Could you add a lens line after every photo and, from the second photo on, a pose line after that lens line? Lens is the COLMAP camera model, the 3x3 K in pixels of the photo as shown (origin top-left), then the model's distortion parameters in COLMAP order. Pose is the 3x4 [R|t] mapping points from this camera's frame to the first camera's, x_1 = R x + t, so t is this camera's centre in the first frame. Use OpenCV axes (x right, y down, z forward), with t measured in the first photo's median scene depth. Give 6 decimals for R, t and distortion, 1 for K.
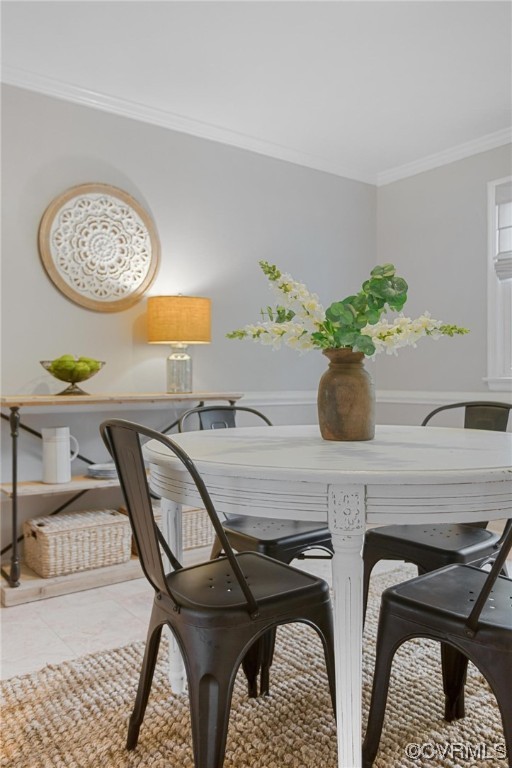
lens RADIAL K [[602.1, 0, 255.3], [0, 602.1, 394.1], [0, 0, 1]] dist [-0.007362, 0.007326]
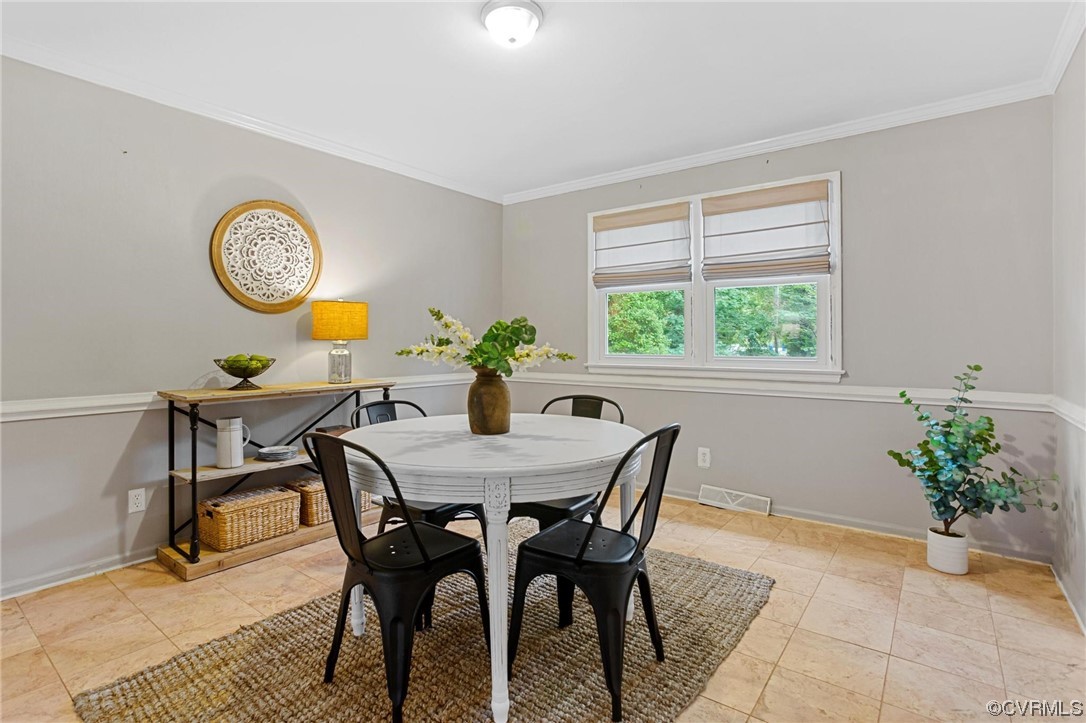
lens RADIAL K [[528.9, 0, 543.0], [0, 528.9, 361.5], [0, 0, 1]] dist [-0.058912, 0.029211]
pose [[0.959694, -0.000736, 0.281047, -0.060356], [0.000319, 0.999999, 0.001530, -0.078454], [-0.281047, -0.001378, 0.959693, -0.152943]]
